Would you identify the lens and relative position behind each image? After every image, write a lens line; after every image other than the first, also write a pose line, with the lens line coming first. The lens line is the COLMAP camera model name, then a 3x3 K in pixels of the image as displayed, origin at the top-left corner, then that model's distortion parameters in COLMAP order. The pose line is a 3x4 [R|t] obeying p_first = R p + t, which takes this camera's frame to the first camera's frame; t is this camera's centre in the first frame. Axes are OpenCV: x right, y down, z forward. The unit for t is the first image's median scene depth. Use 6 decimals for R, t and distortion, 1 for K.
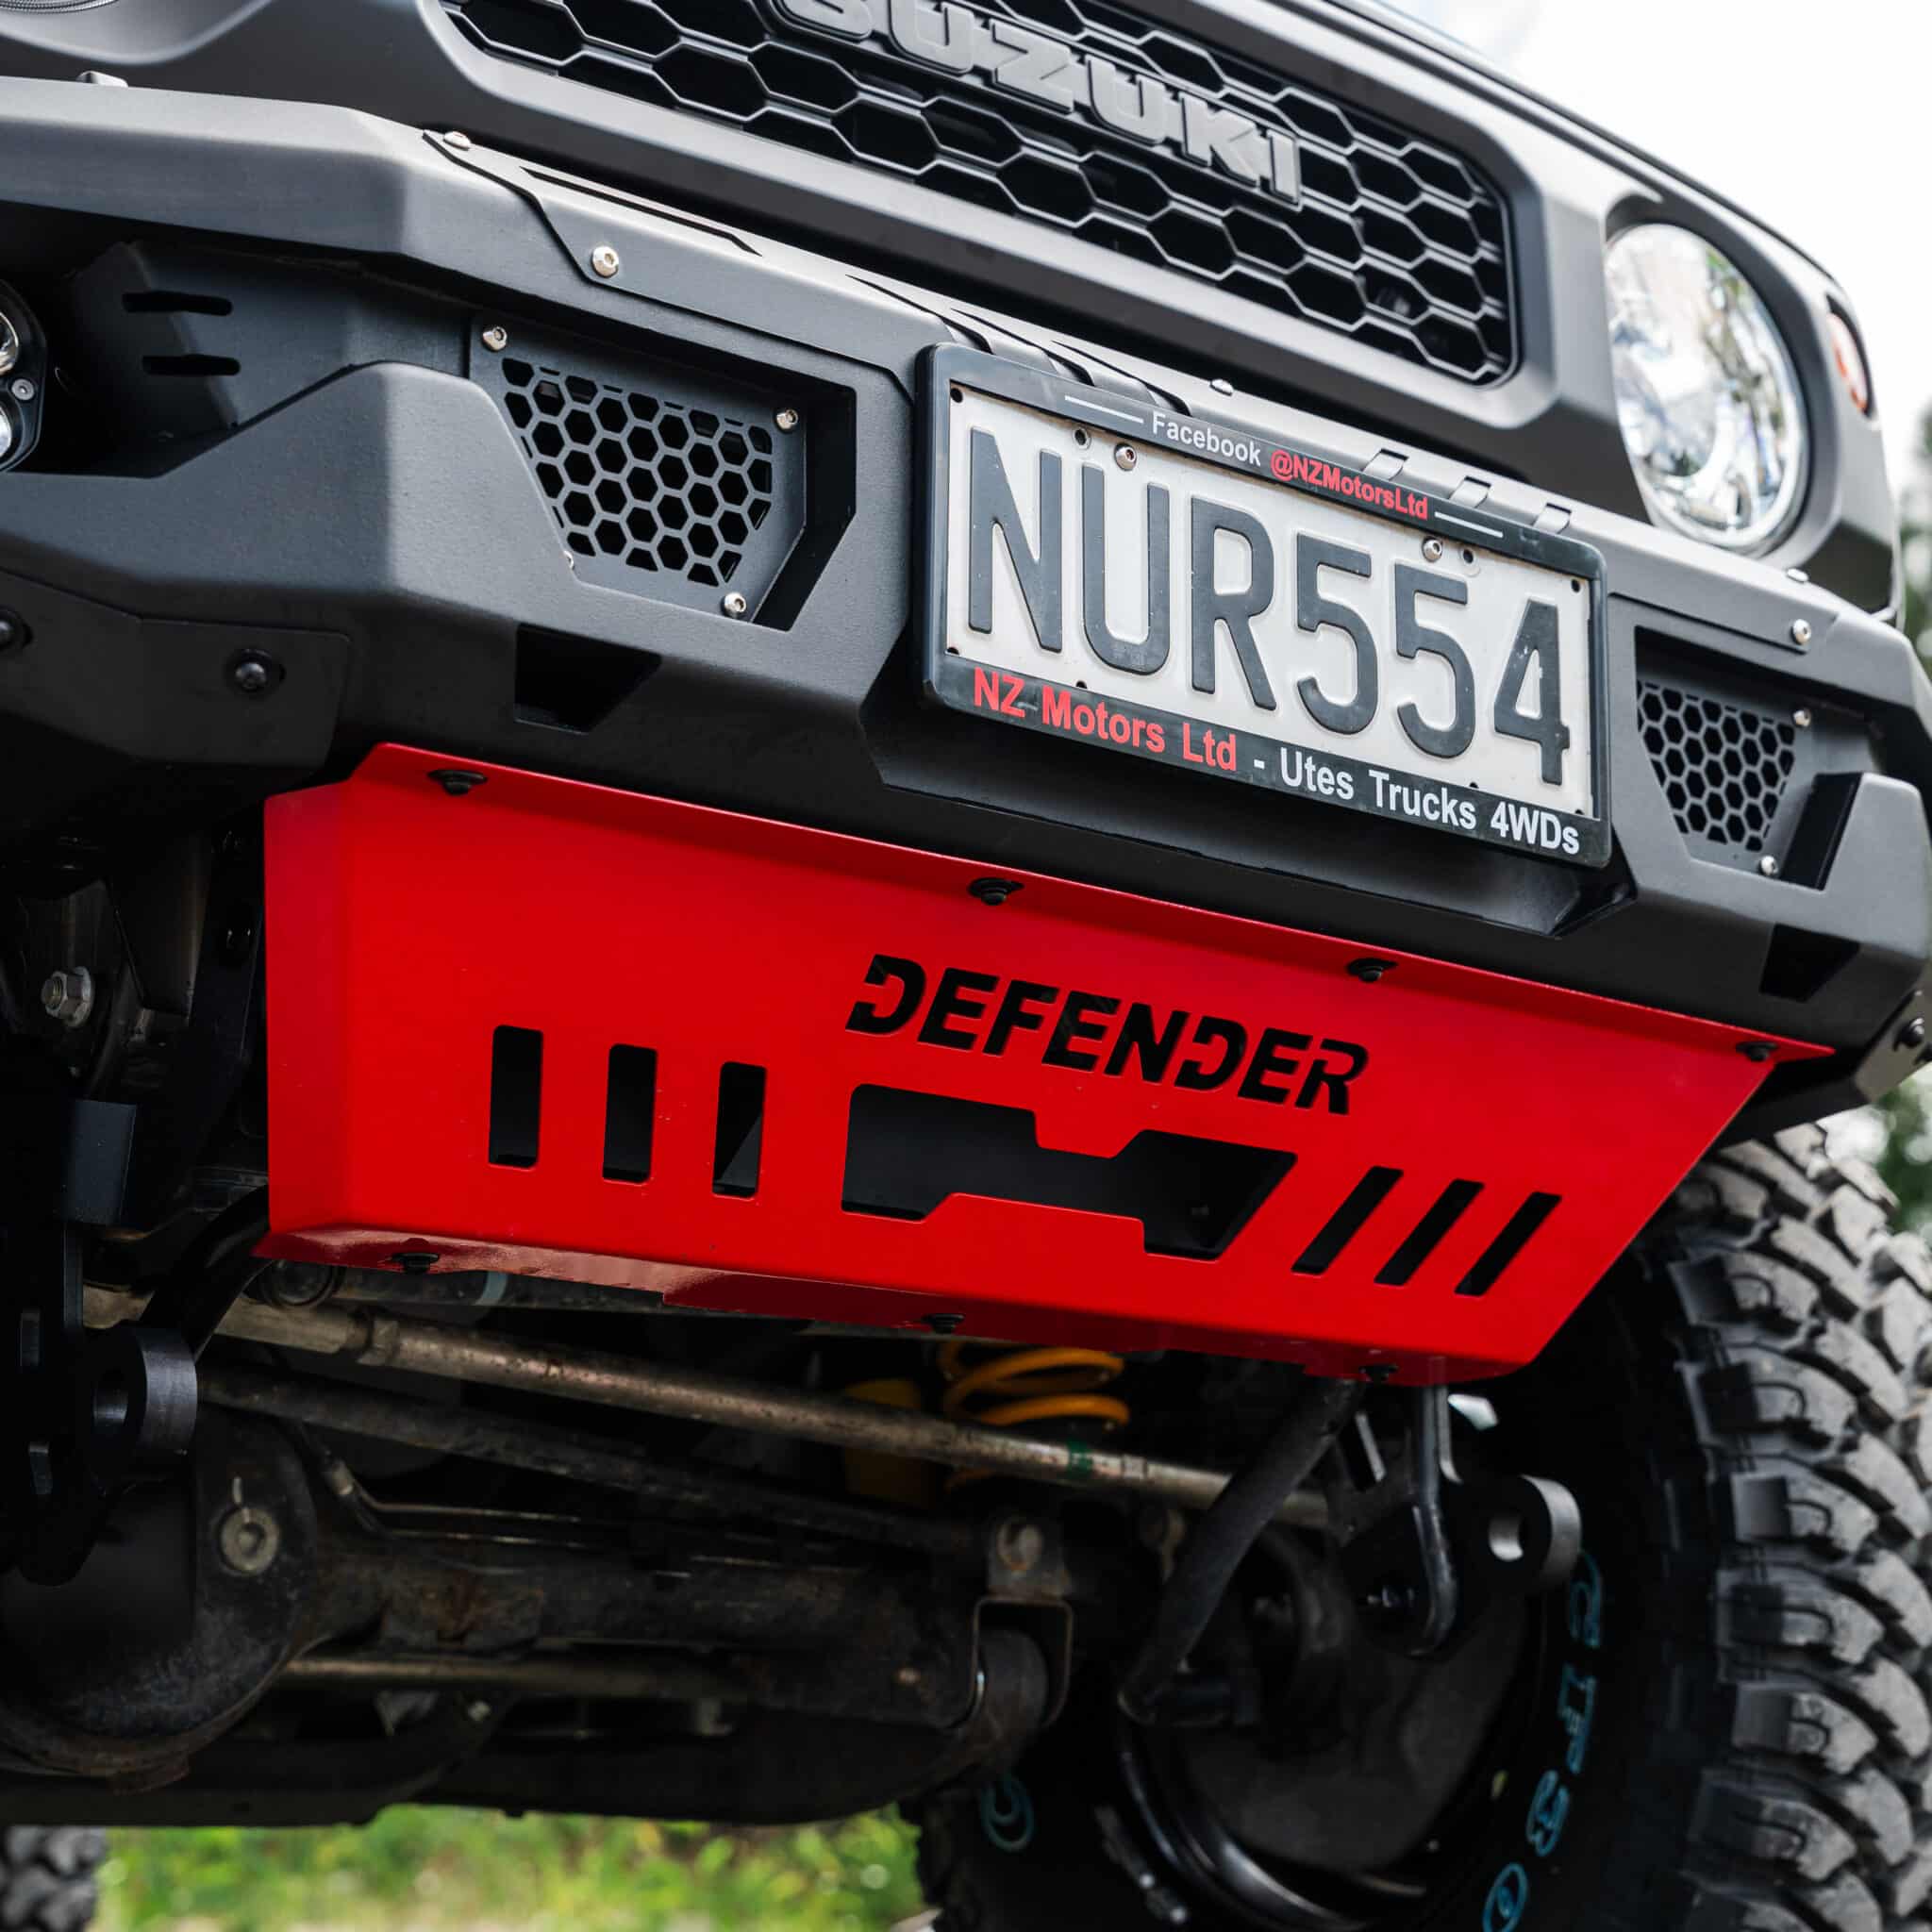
lens RADIAL K [[3953.7, 0, 966.0], [0, 3953.7, 966.0], [0, 0, 1]] dist [0.012067, 0.062726]
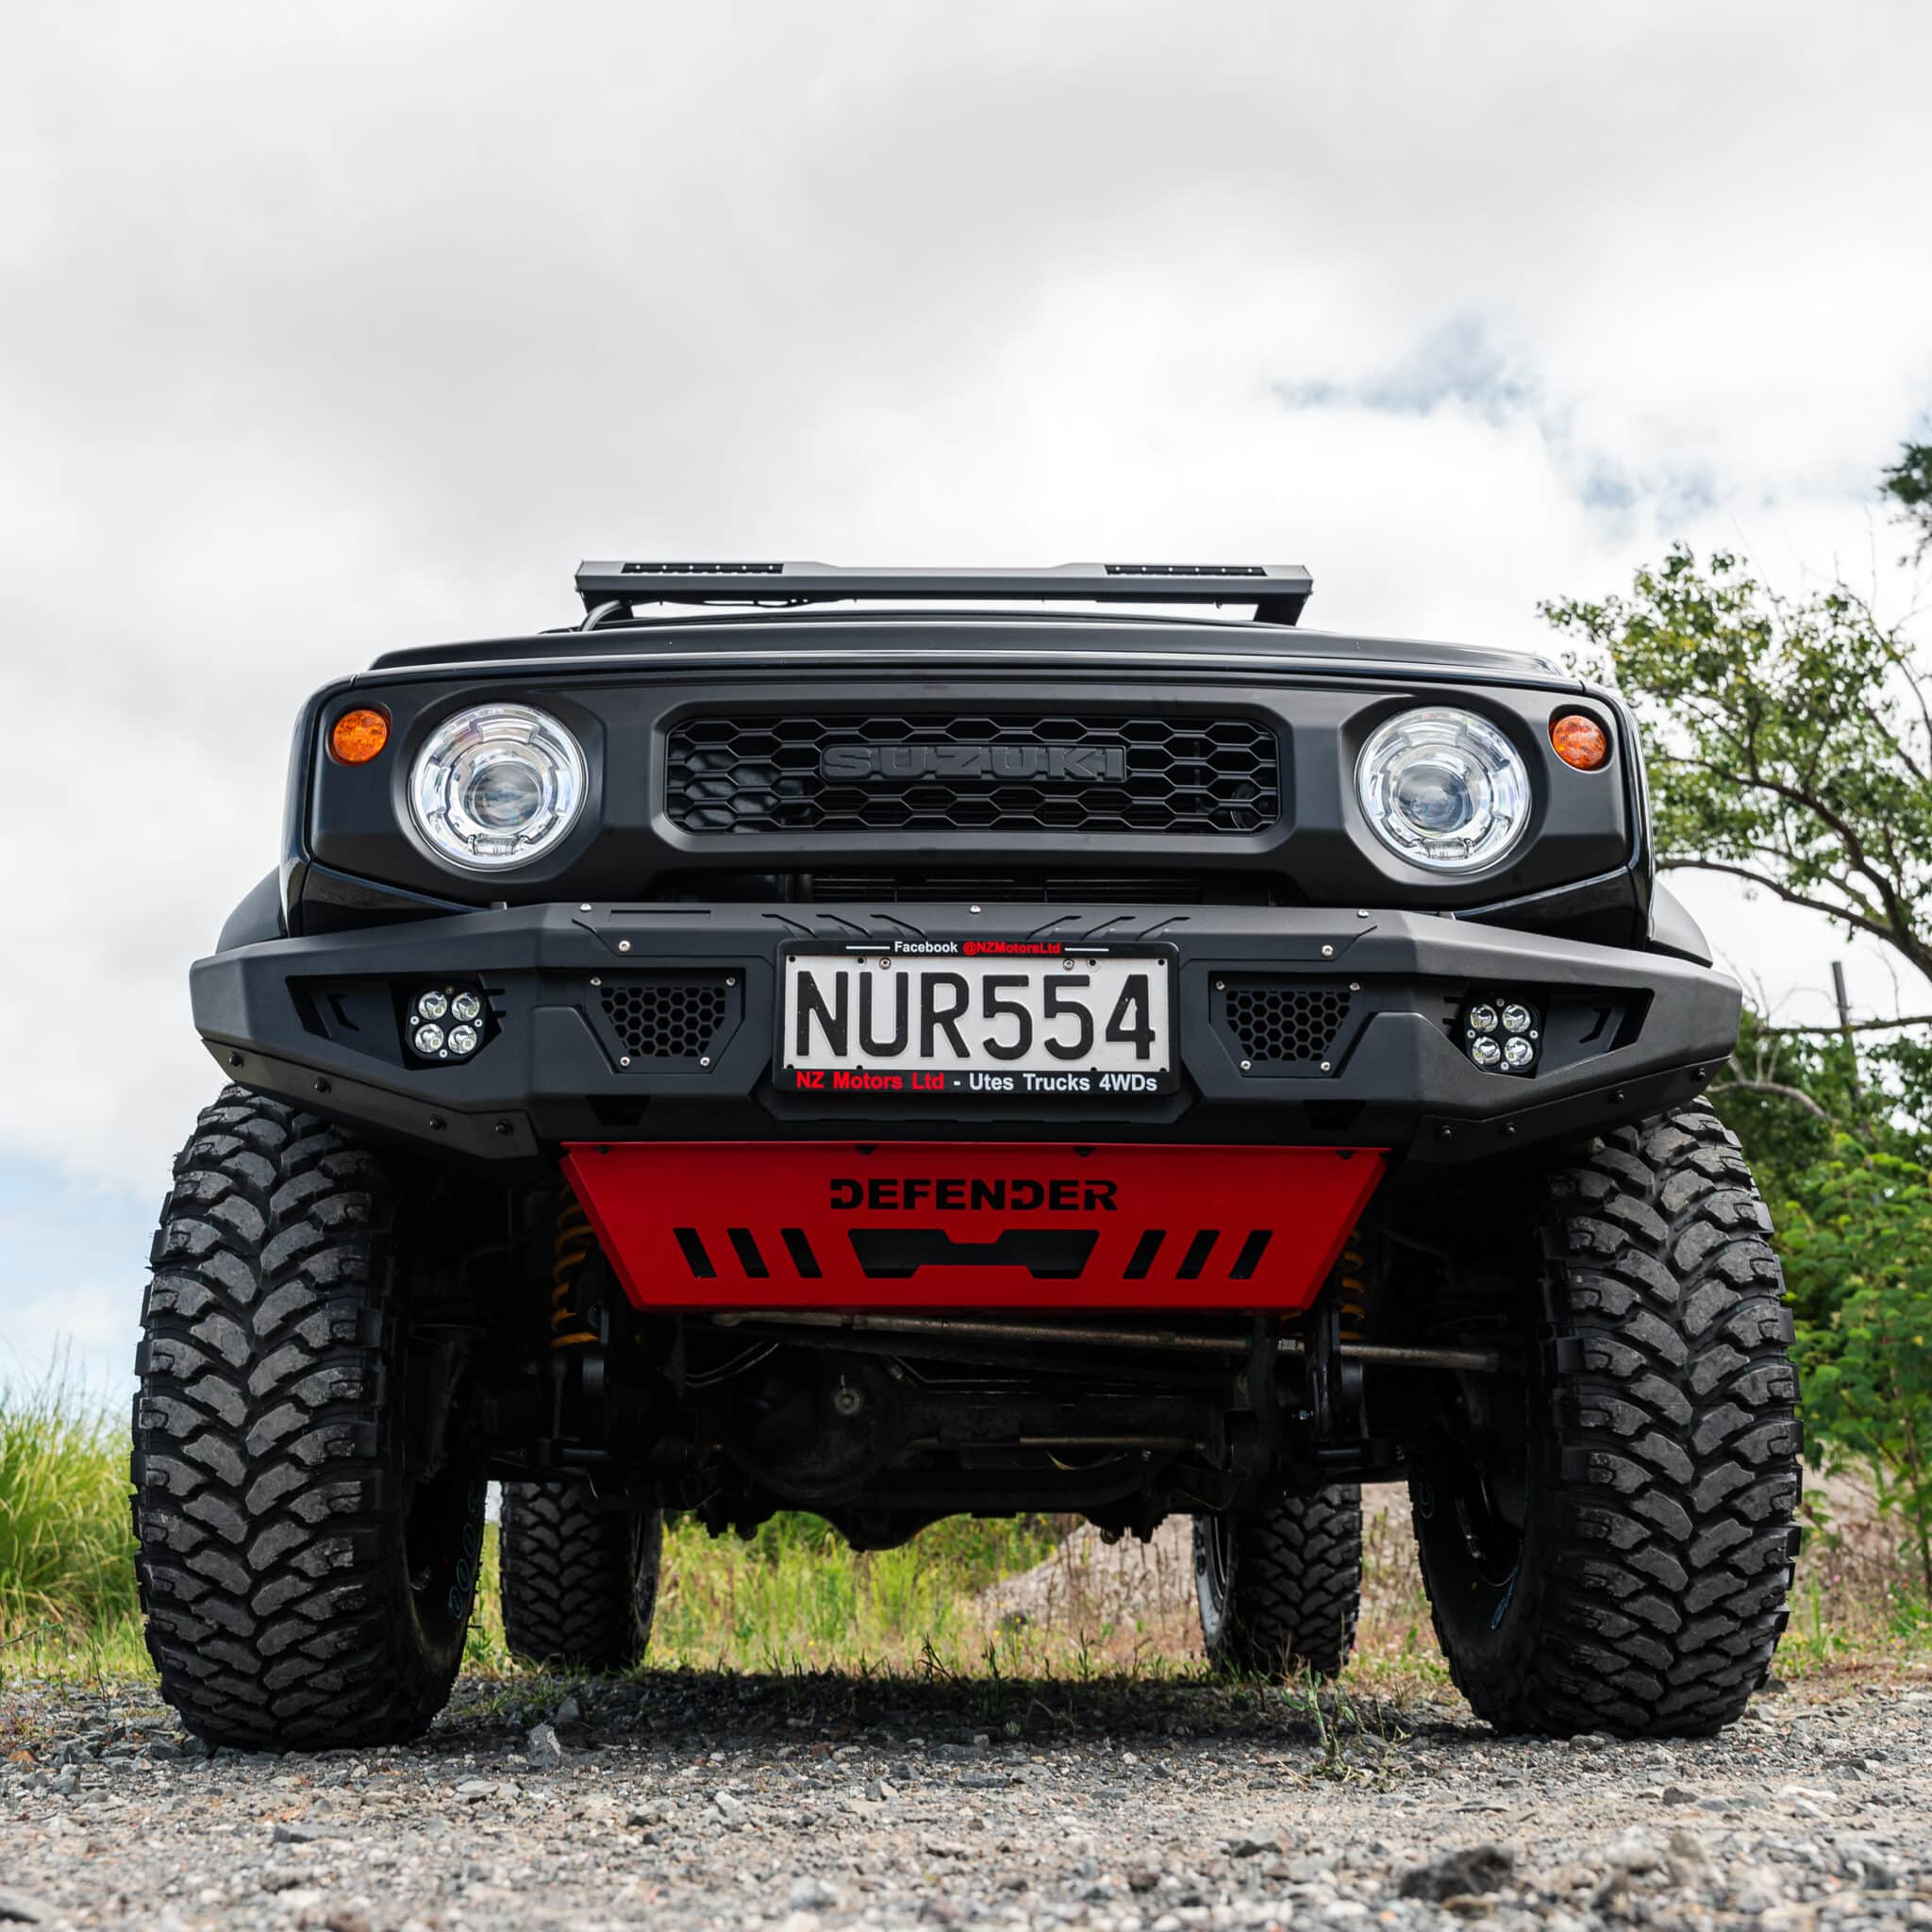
lens RADIAL K [[2326.2, 0, 913.3], [0, 2326.2, 964.6], [0, 0, 1]] dist [-0.012303, -0.018076]
pose [[0.778365, -0.132991, -0.613565, 0.853080], [0.141618, 0.989310, -0.034779, -0.071729], [0.611631, -0.059821, 0.788878, -0.090749]]
